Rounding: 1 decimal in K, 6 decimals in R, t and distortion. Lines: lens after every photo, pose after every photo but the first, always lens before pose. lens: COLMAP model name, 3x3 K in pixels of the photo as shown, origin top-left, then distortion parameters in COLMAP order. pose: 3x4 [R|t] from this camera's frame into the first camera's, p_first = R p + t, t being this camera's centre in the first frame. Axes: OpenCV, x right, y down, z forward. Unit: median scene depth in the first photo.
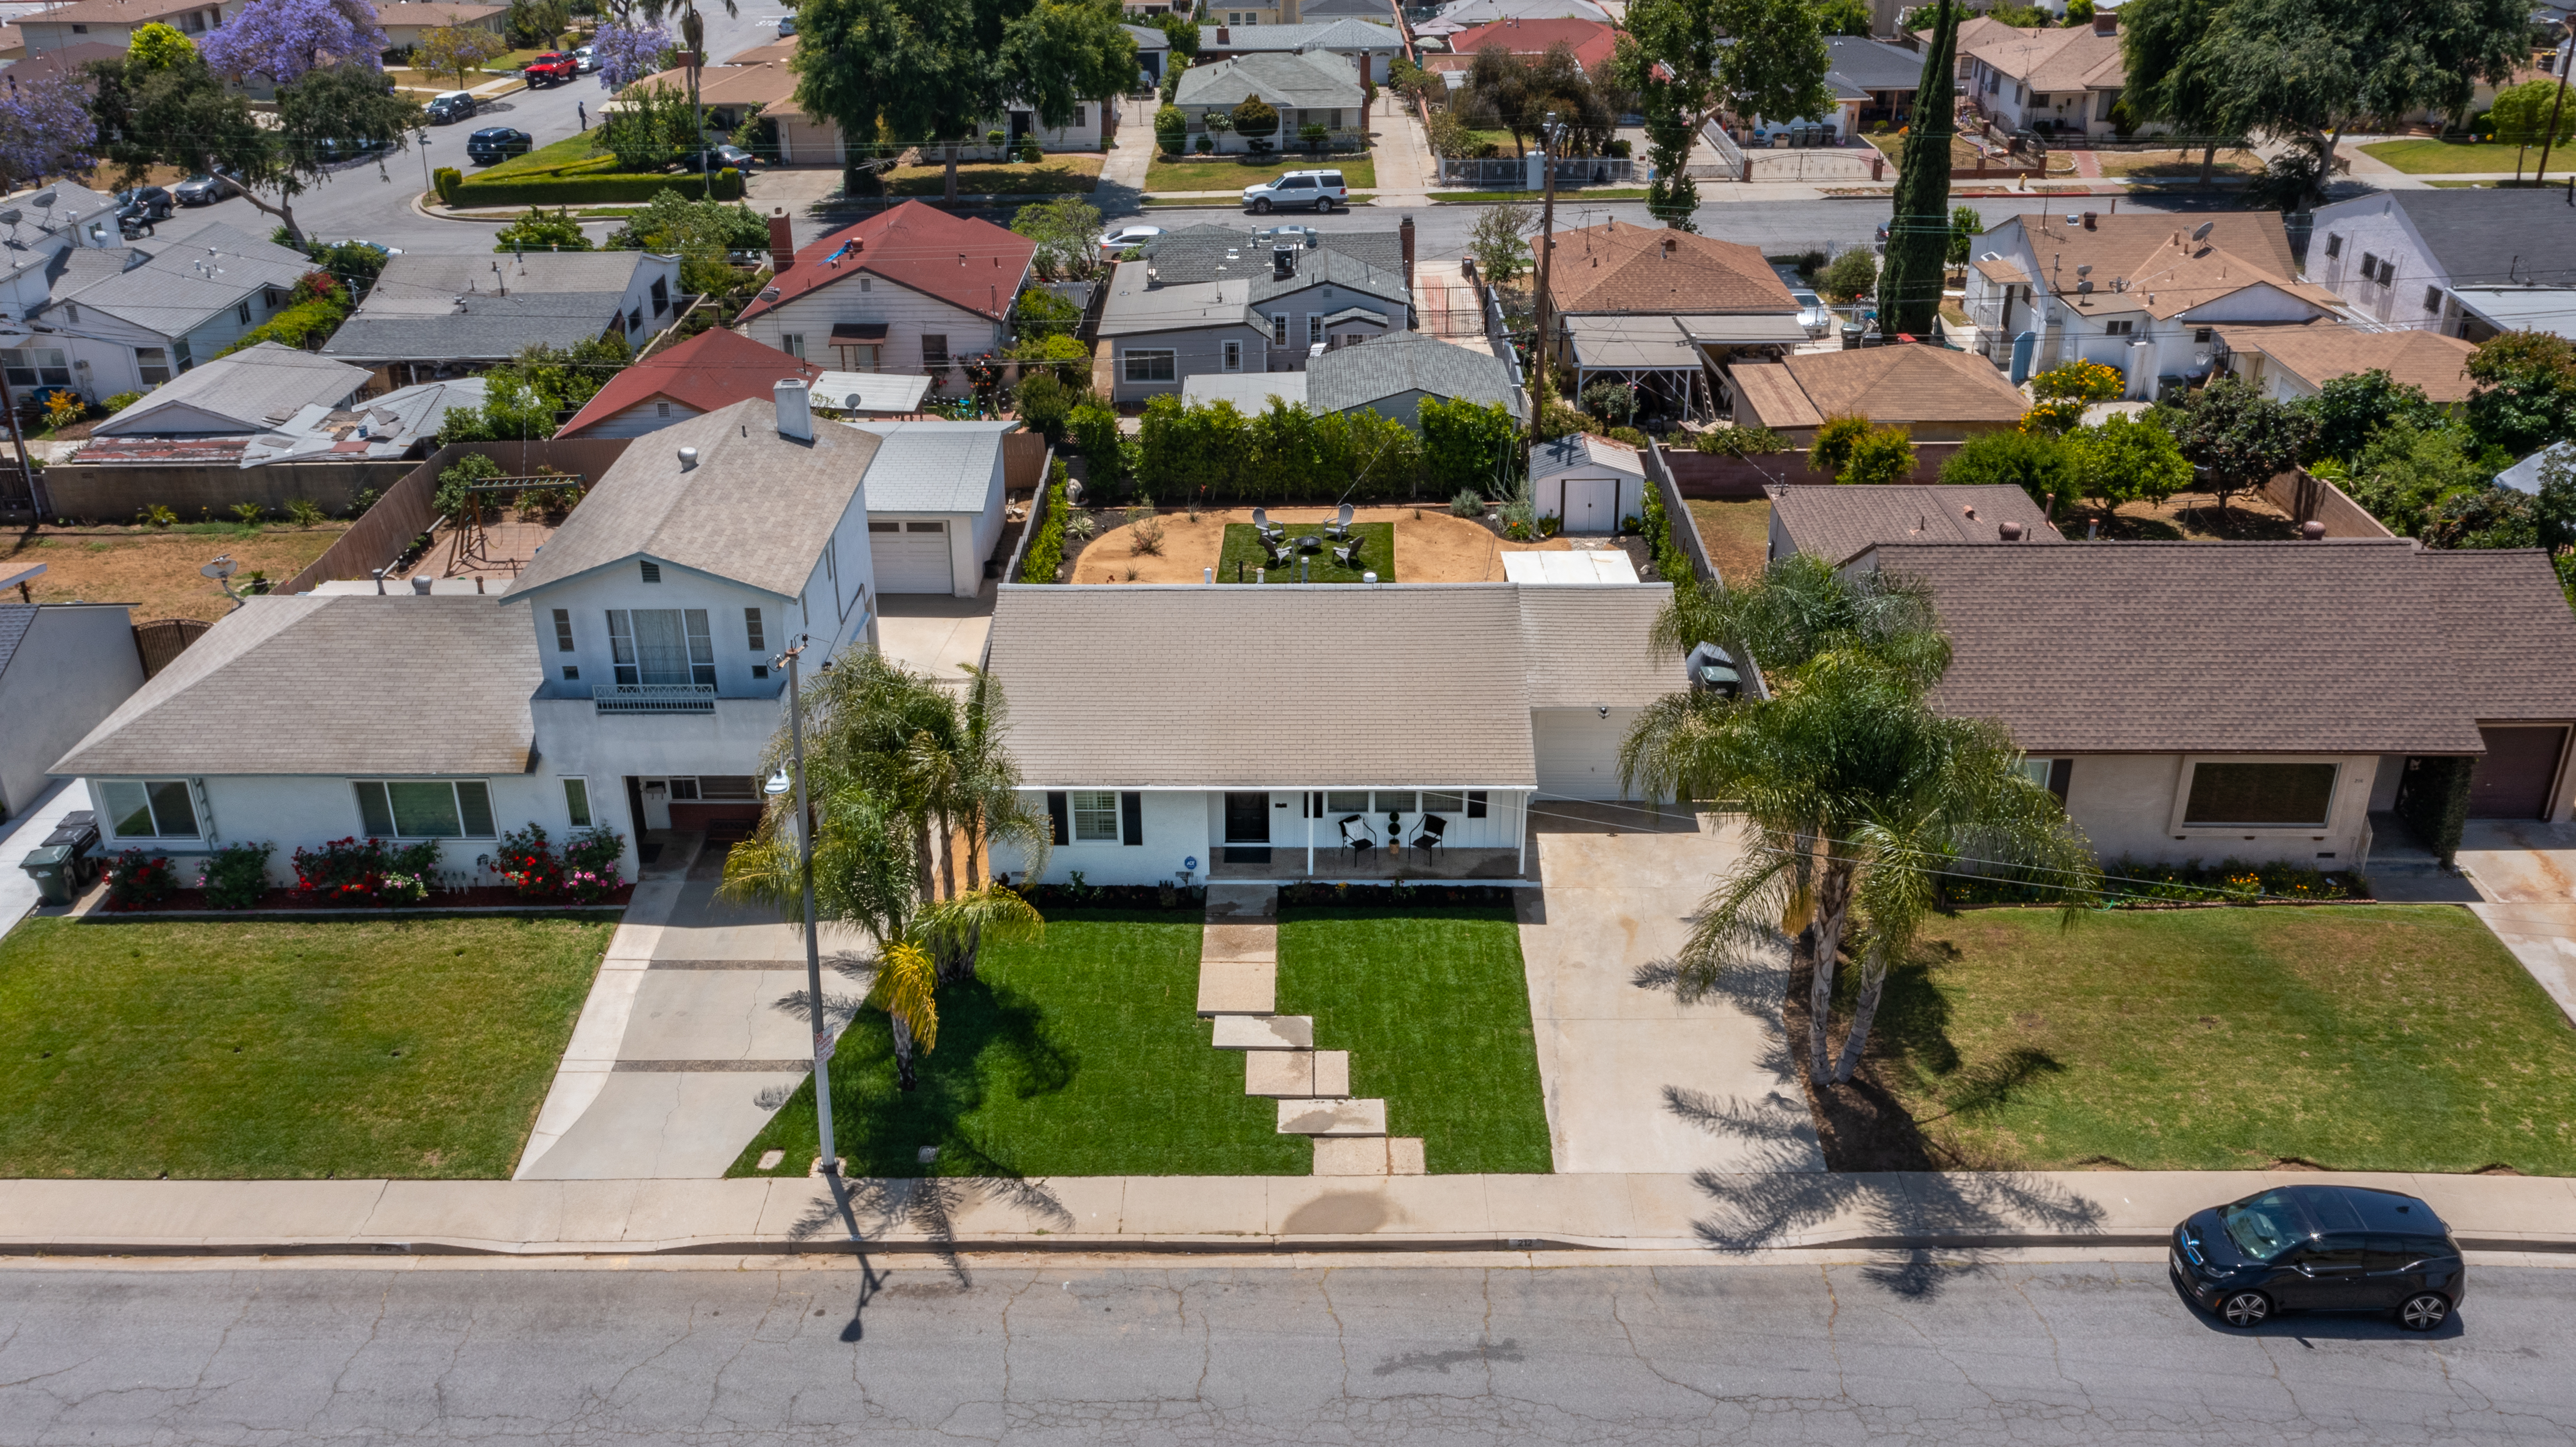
lens RADIAL K [[2112.4, 0, 1243.8], [0, 2112.4, 723.6], [0, 0, 1]] dist [-0.011432, -0.002148]
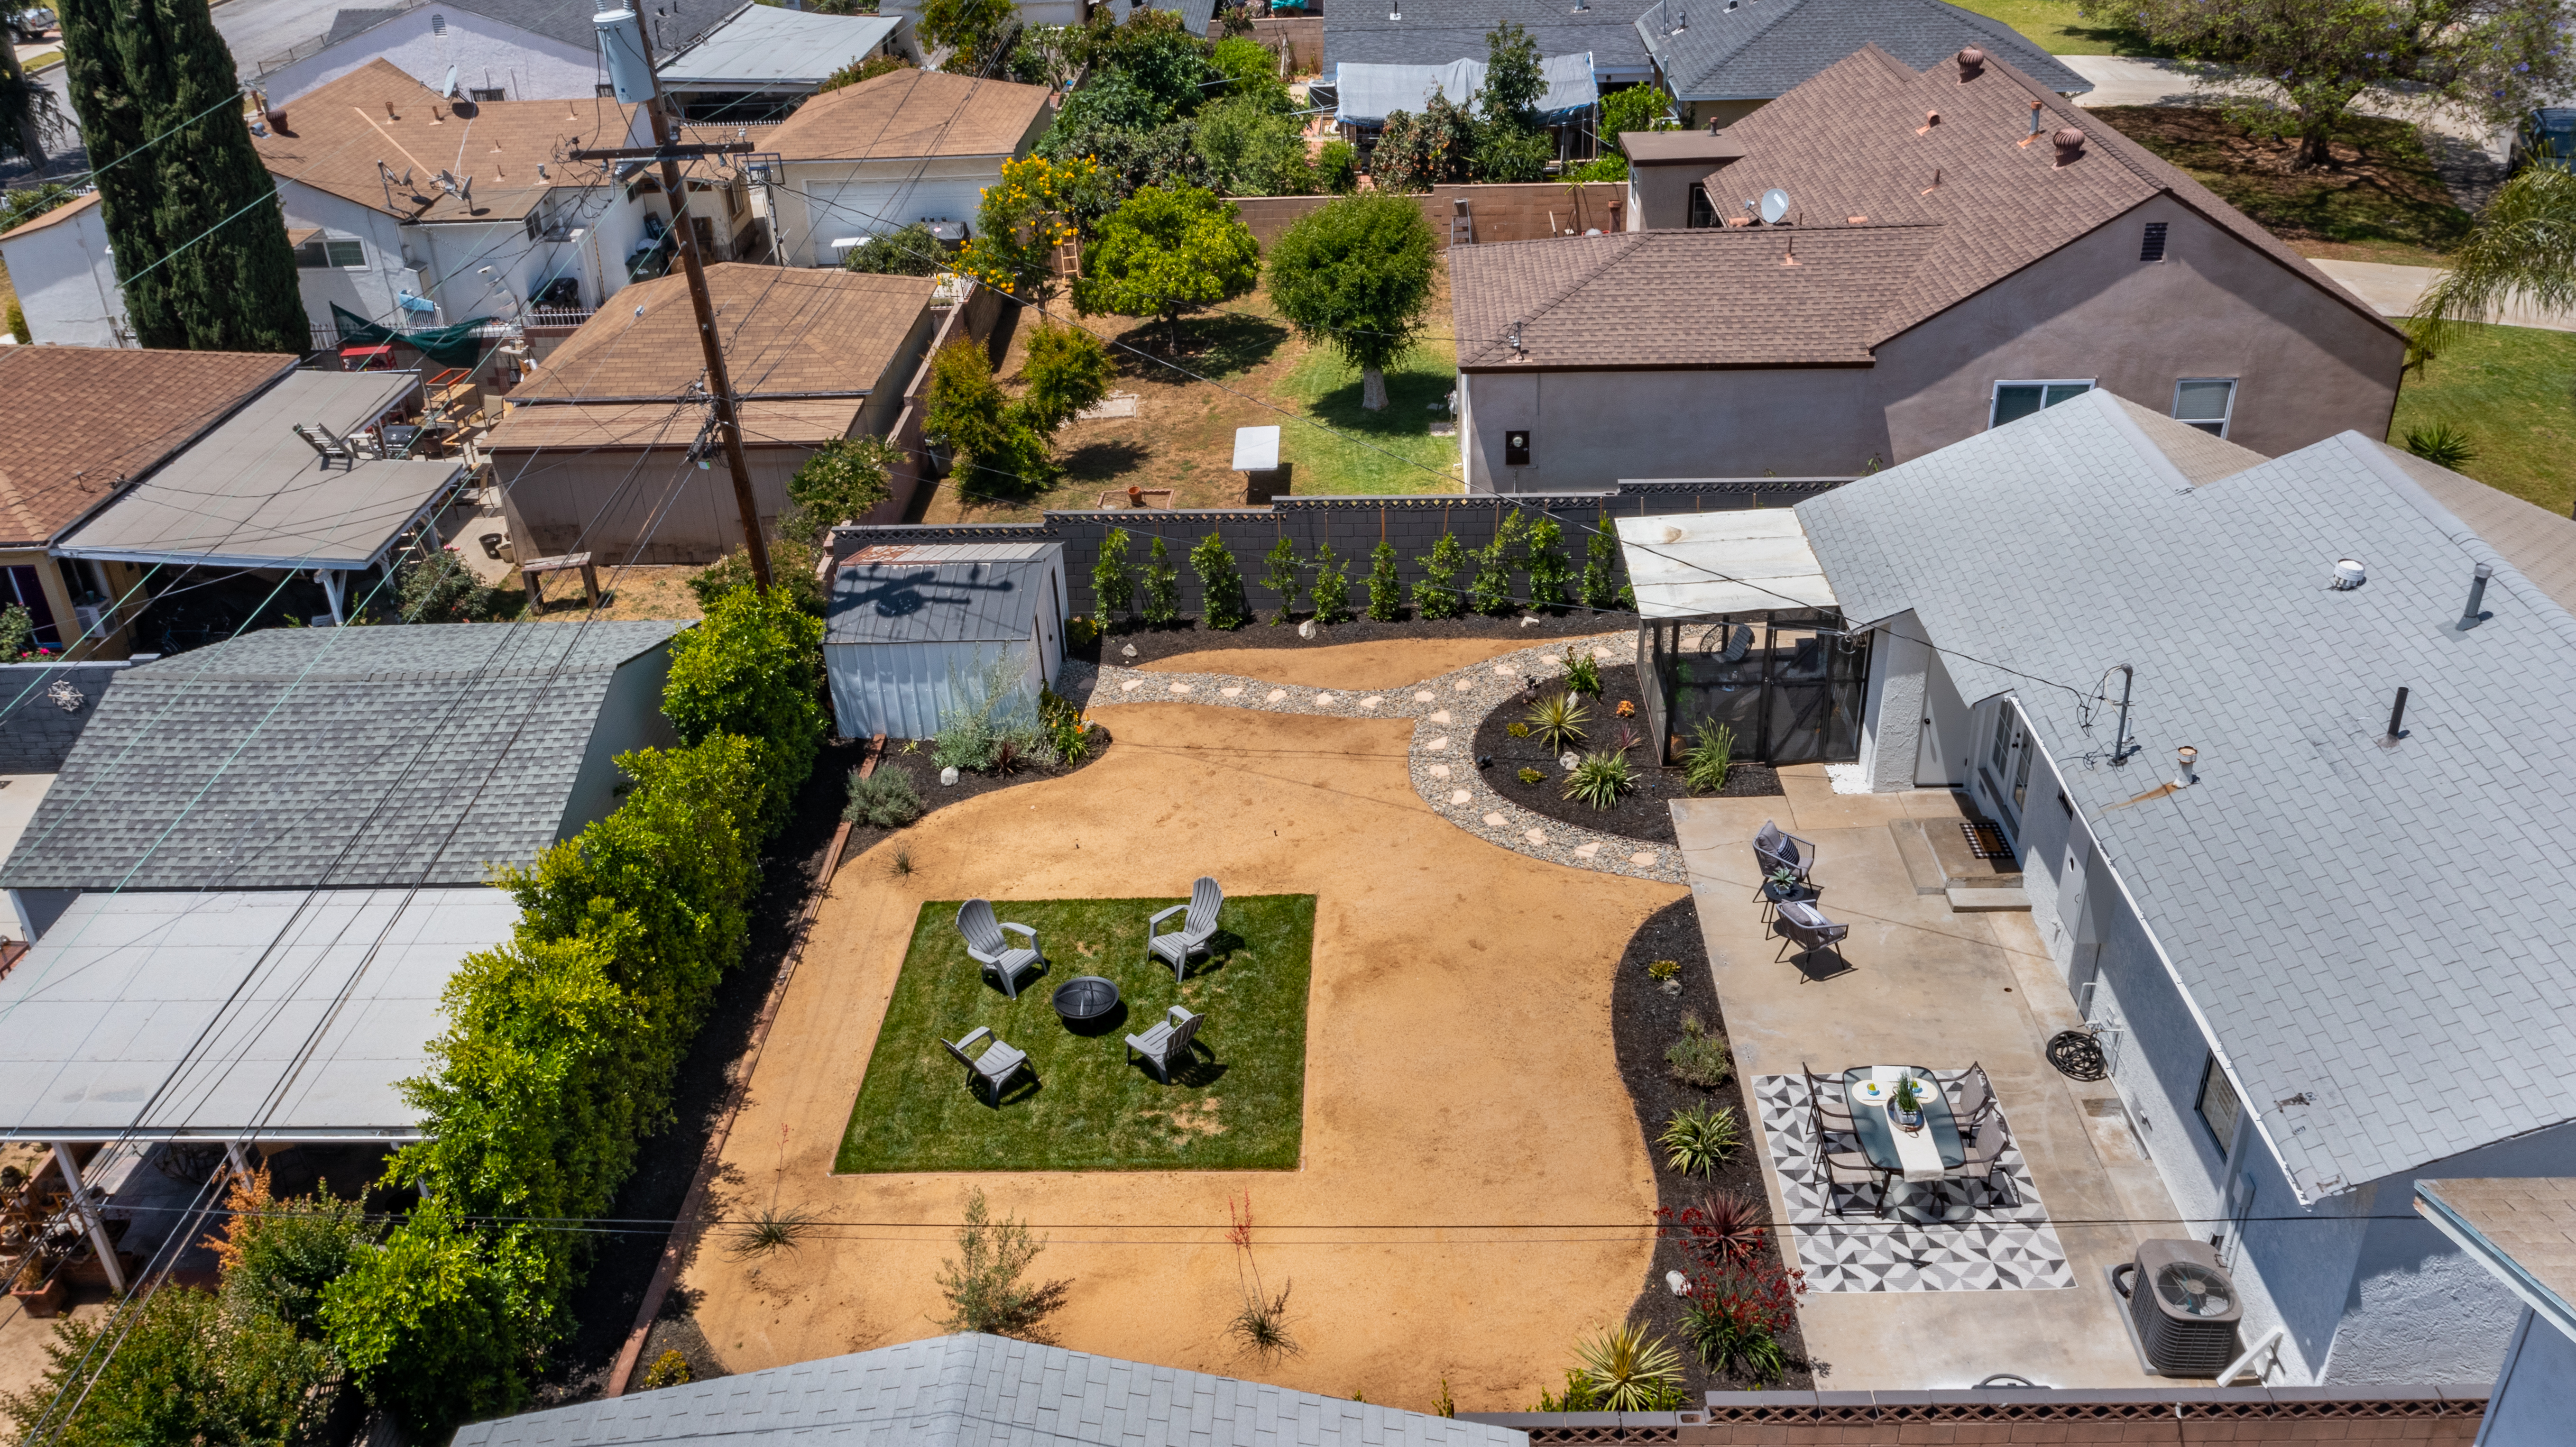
lens RADIAL K [[2044.3, 0, 1288.0], [0, 2044.3, 723.5], [0, 0, 1]] dist [-0.014799, 0.004829]
pose [[0.011788, -0.475685, 0.879537, -0.394483], [0.475681, 0.776362, 0.413509, -0.373839], [-0.879539, 0.413505, 0.235426, 1.195436]]
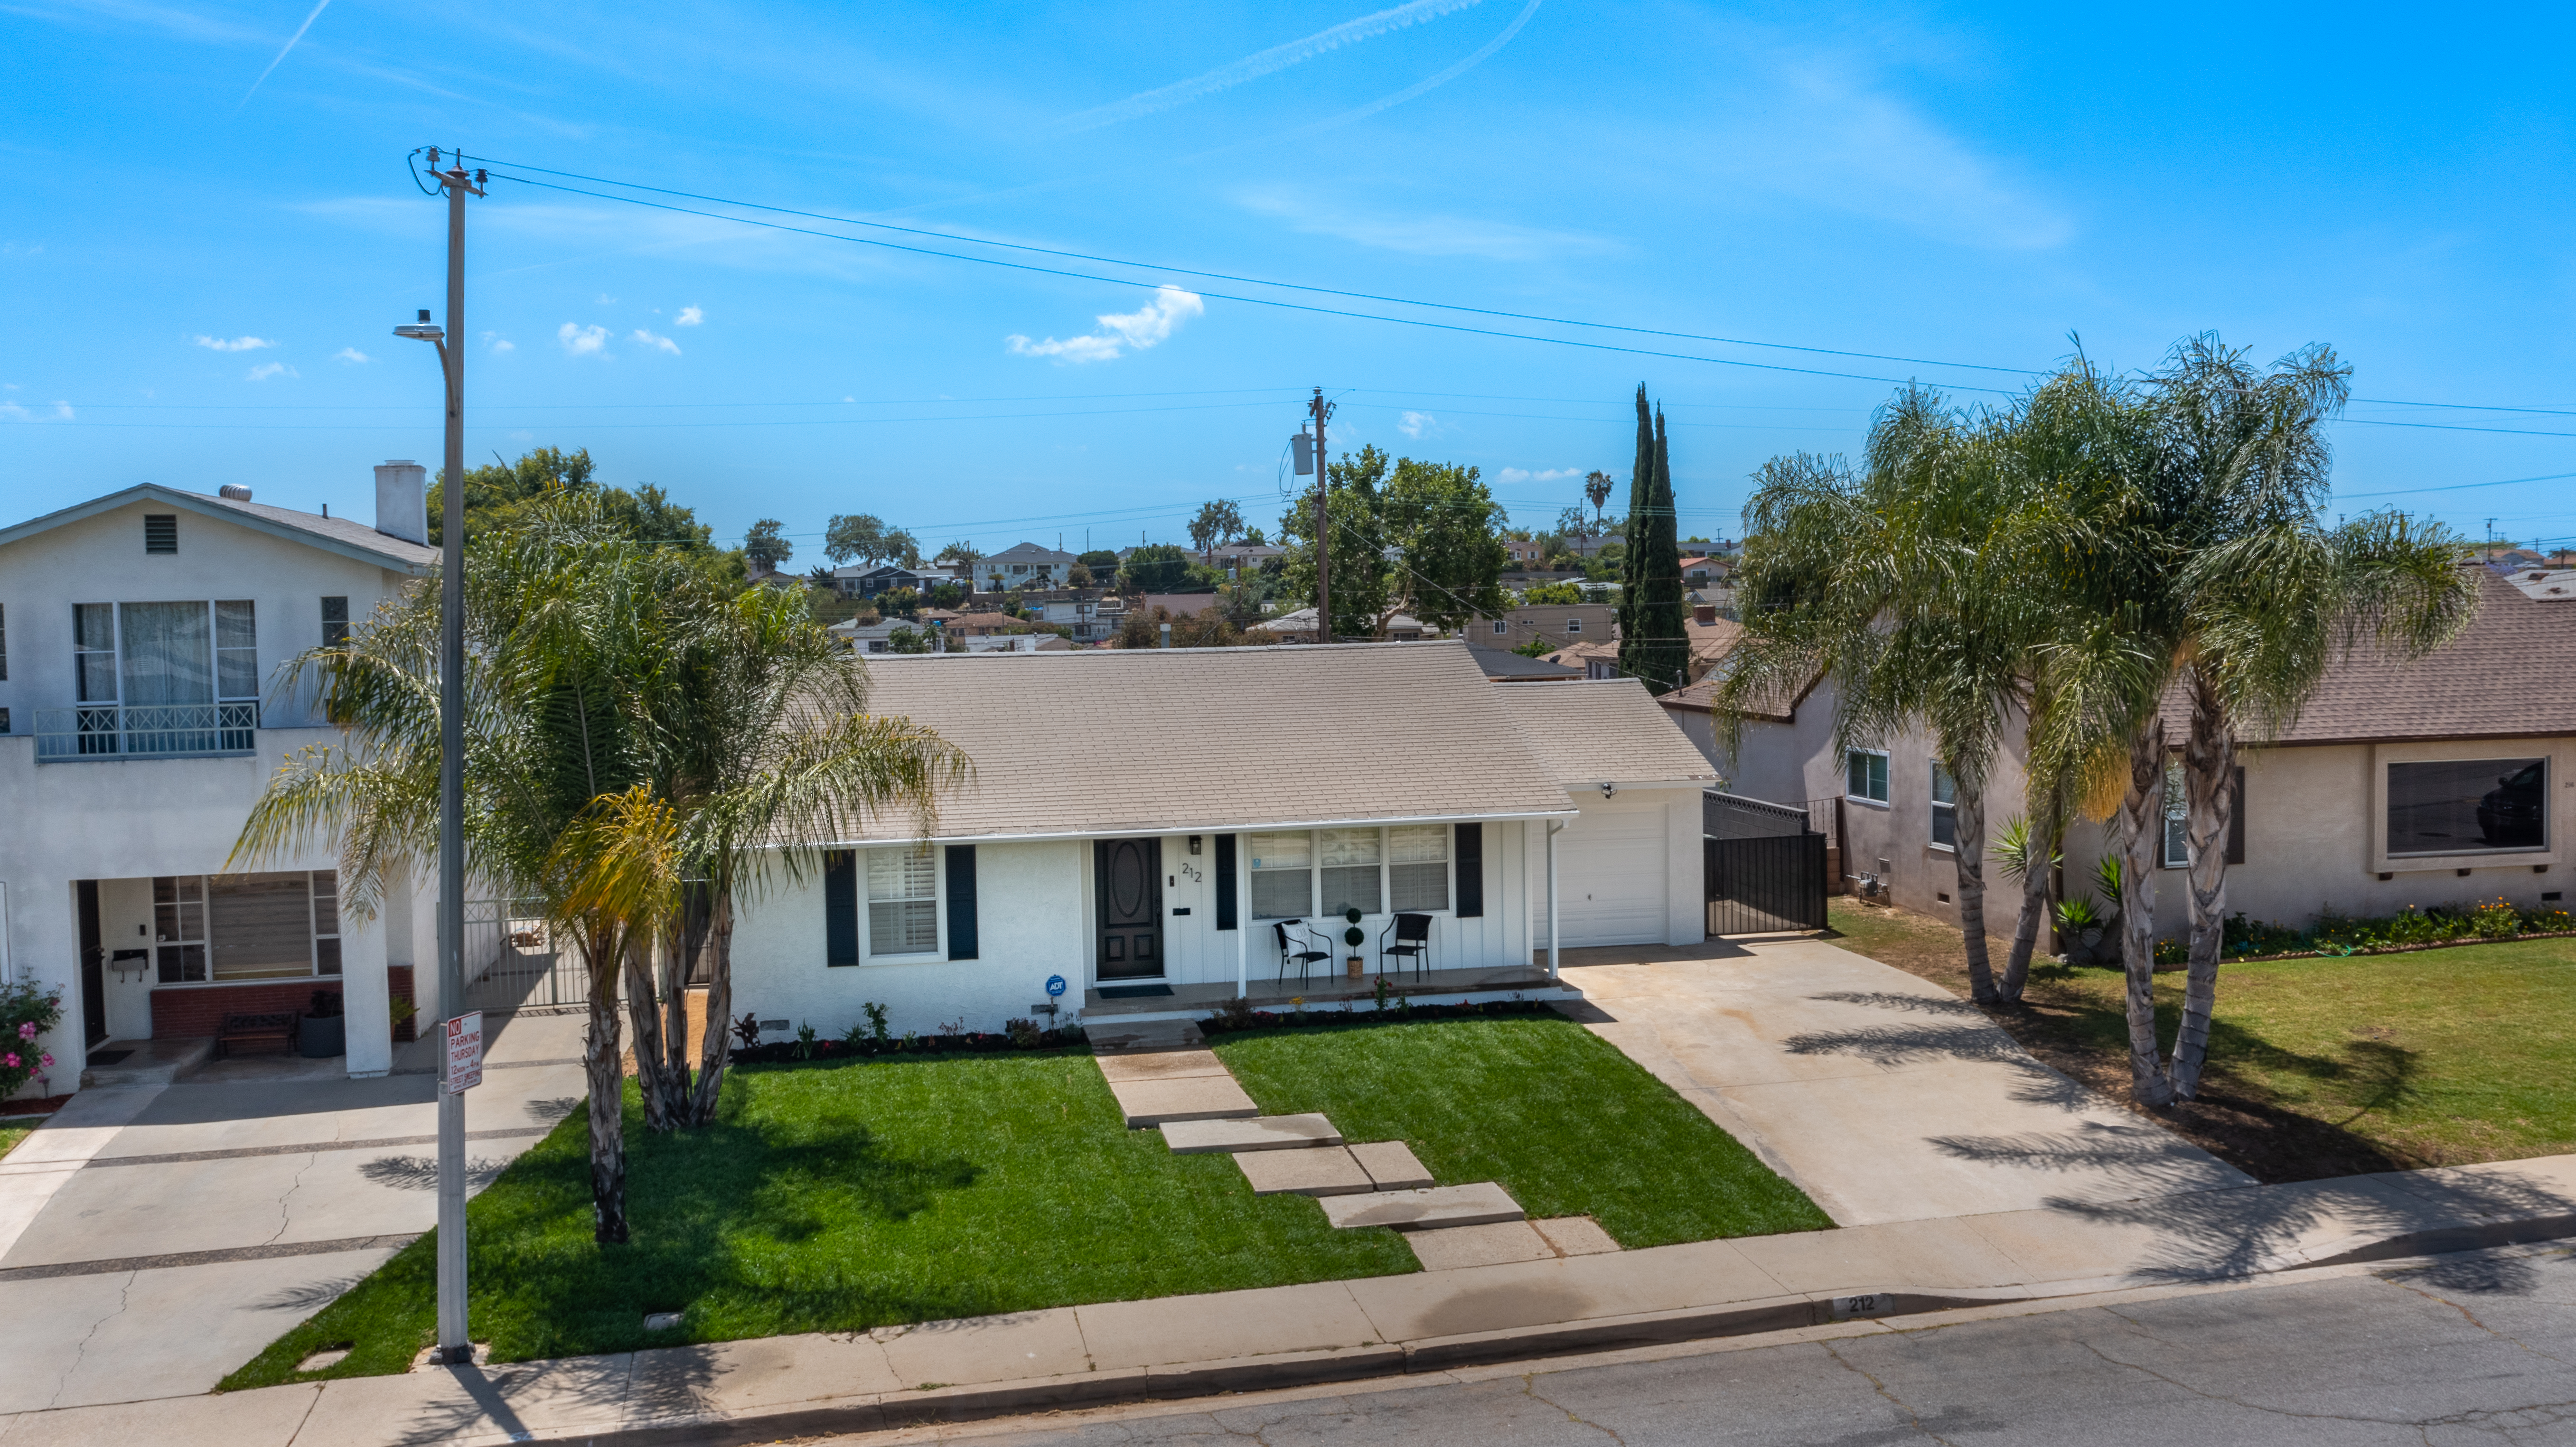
lens RADIAL K [[2044.4, 0, 1288.0], [0, 2044.4, 723.5], [0, 0, 1]] dist [-0.014799, 0.004829]
pose [[0.971658, -0.016859, 0.235788, -0.099077], [0.108157, 0.918632, -0.380022, 0.230351], [-0.210195, 0.394754, 0.894420, 0.406254]]
